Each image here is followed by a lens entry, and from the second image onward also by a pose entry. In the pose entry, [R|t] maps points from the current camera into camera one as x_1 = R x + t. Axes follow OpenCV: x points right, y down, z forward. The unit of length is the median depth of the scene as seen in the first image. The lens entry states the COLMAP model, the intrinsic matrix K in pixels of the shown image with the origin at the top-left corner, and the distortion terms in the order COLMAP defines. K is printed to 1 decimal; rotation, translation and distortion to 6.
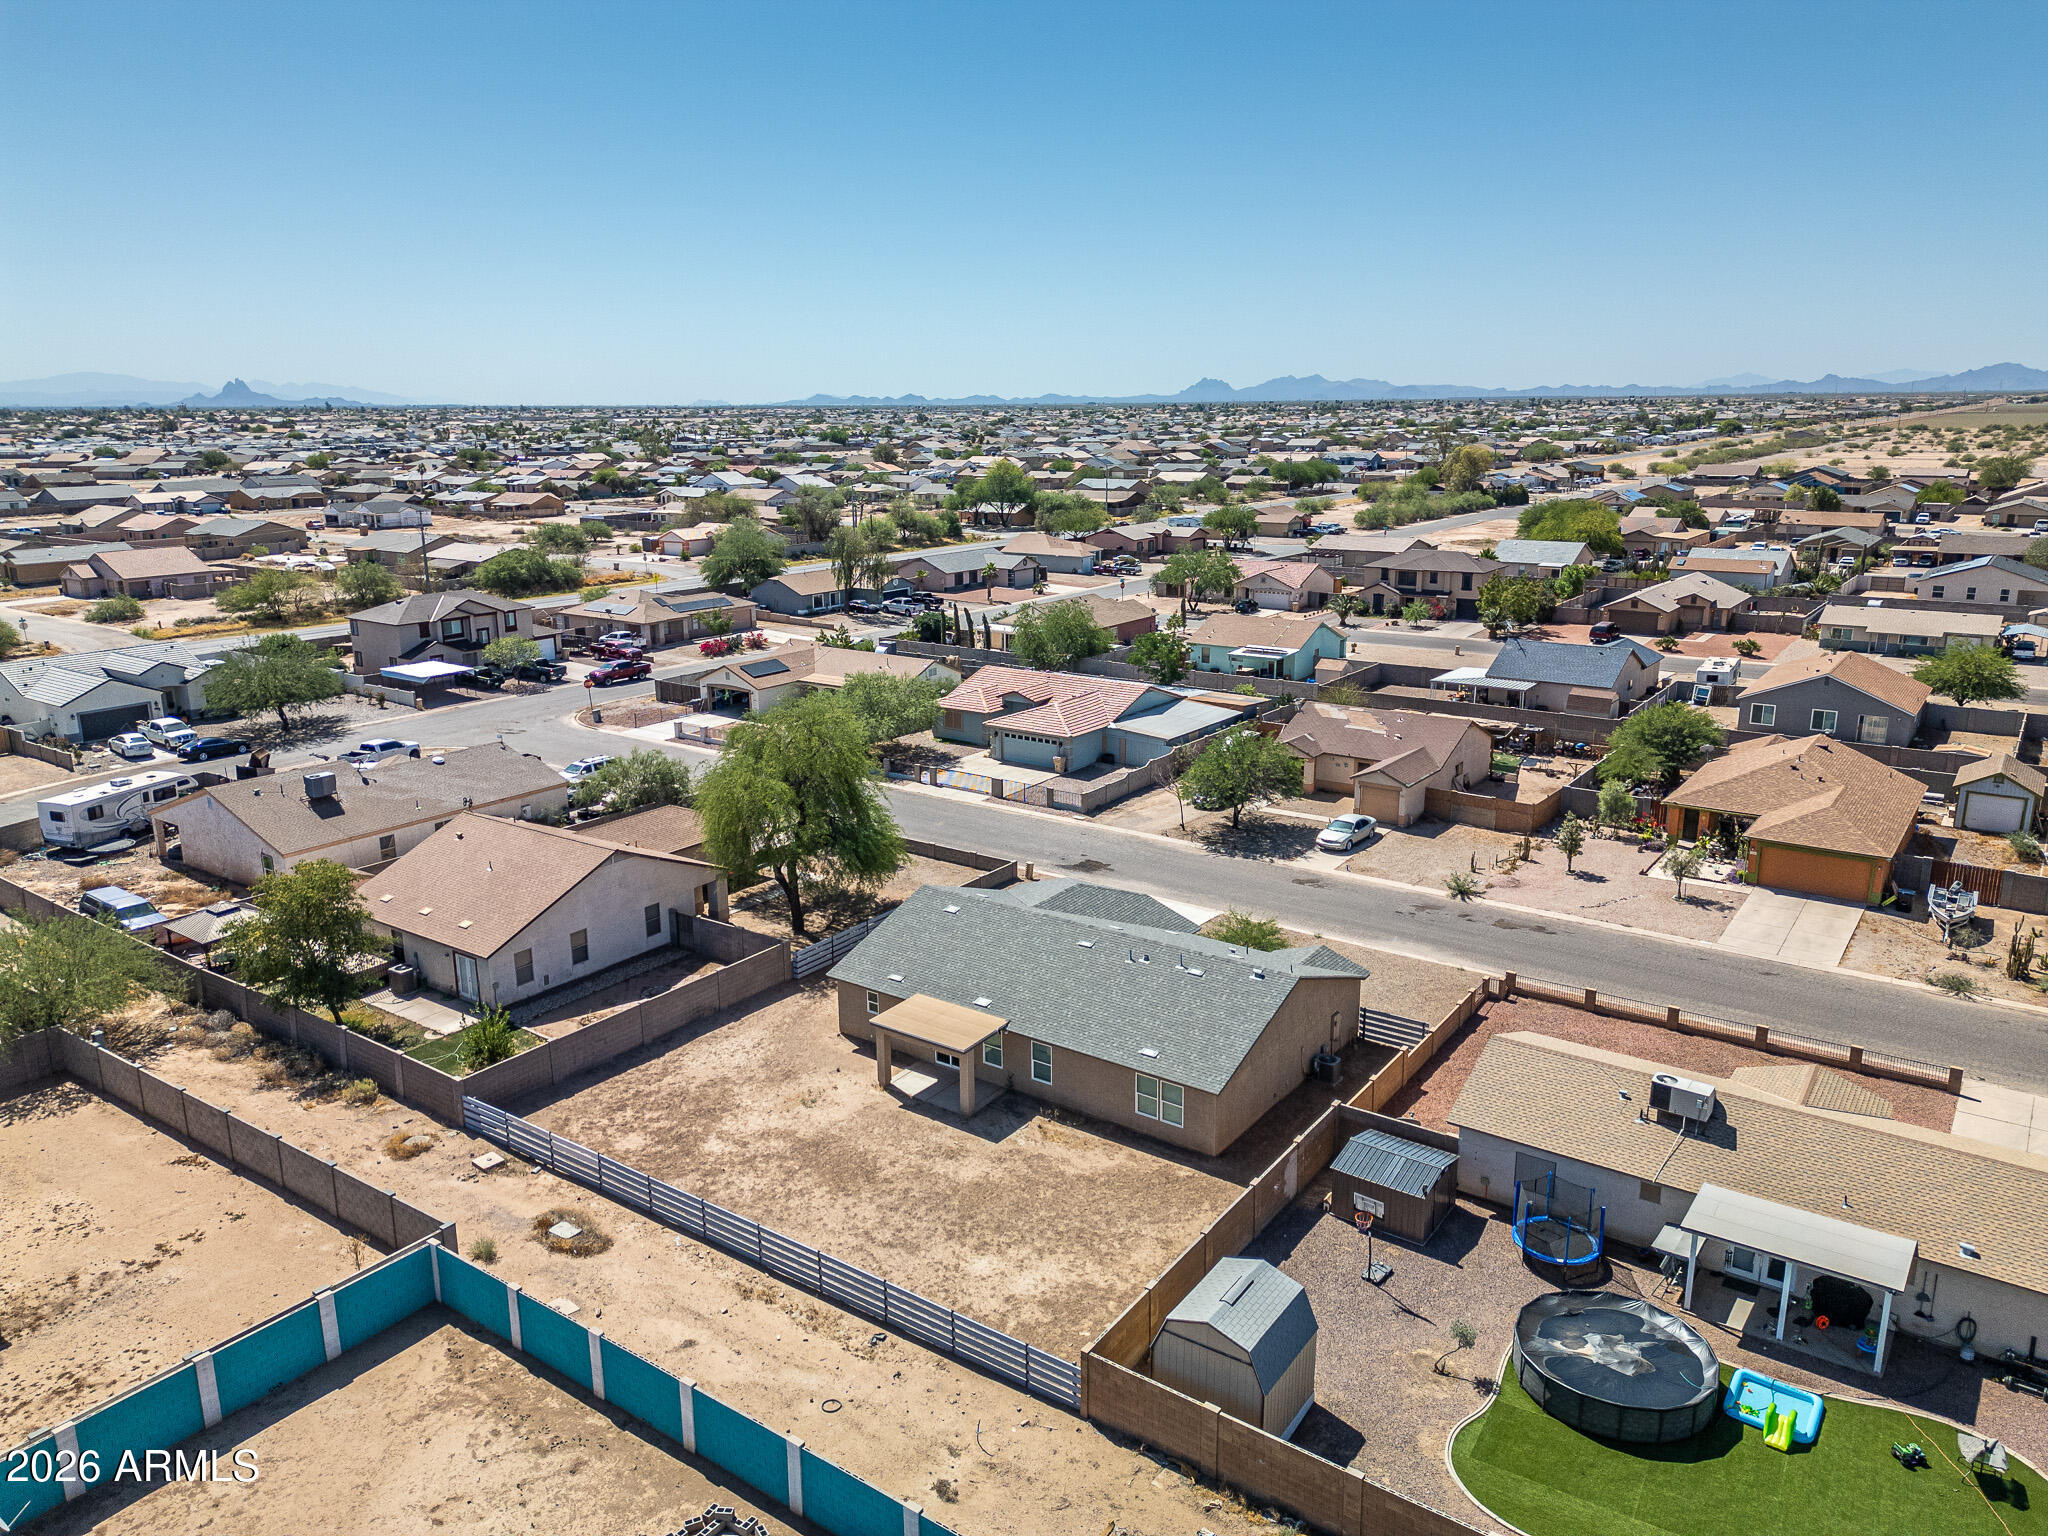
lens RADIAL K [[1422.6, 0, 1024.0], [0, 1422.6, 768.0], [0, 0, 1]] dist [0.087360, -0.093941]
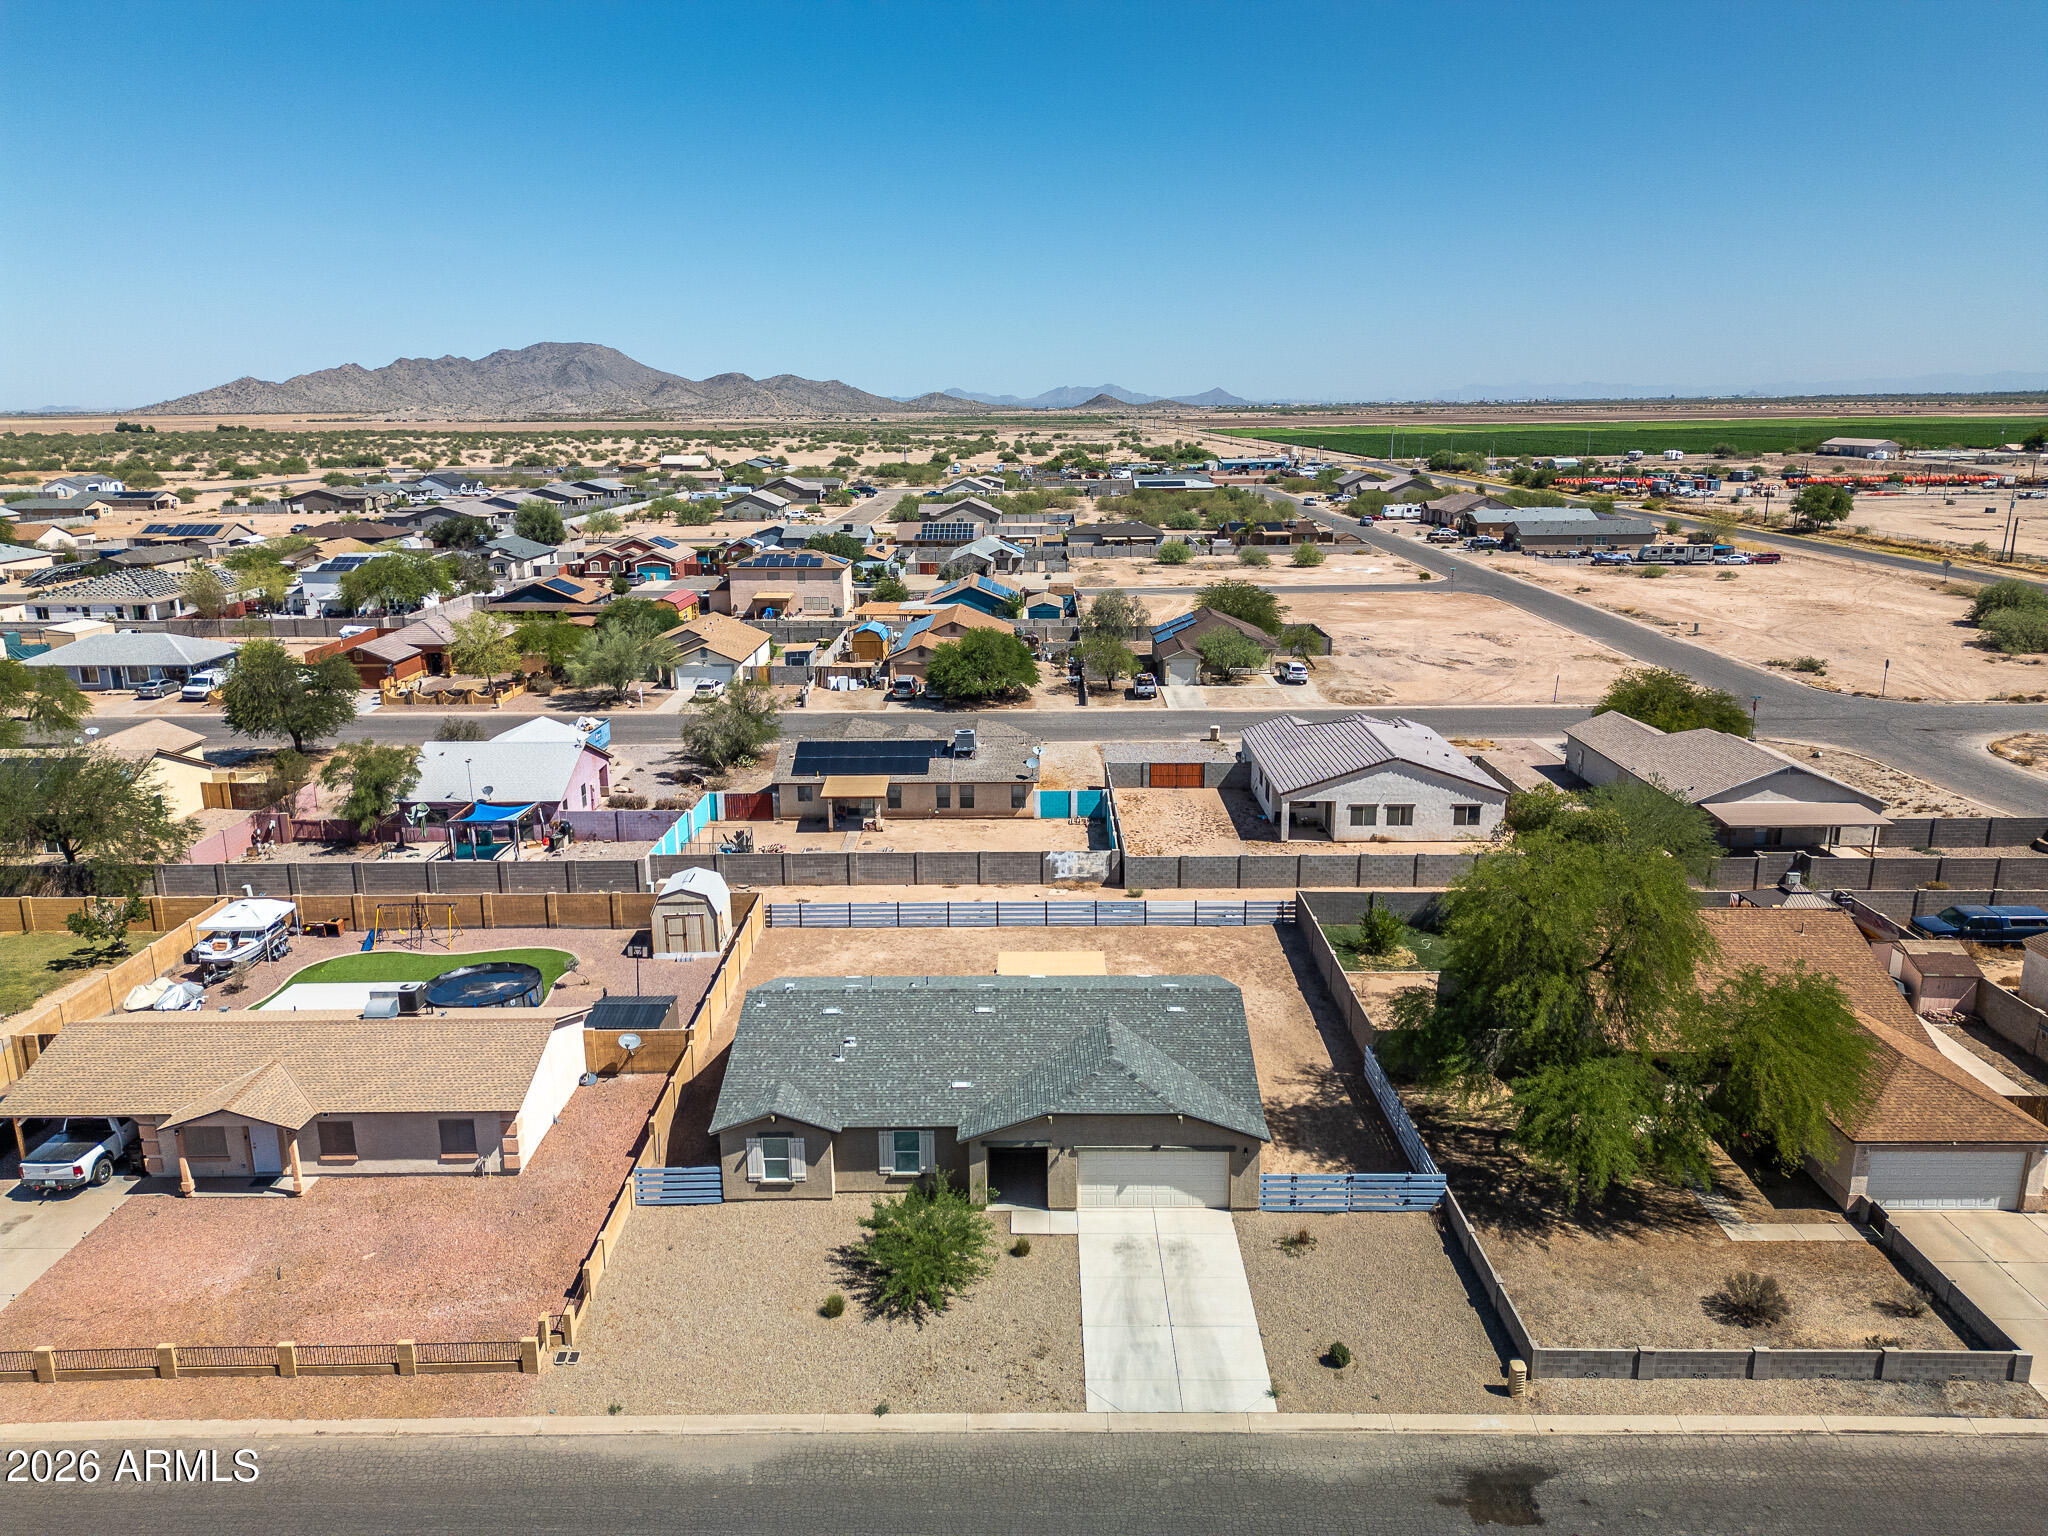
lens RADIAL K [[1422.6, 0, 1024.0], [0, 1422.6, 768.0], [0, 0, 1]] dist [0.087360, -0.093941]
pose [[-0.814364, 0.159393, -0.558036, 0.354053], [-0.127315, 0.889056, 0.439739, -0.283989], [0.566217, 0.429154, -0.703723, 1.090217]]
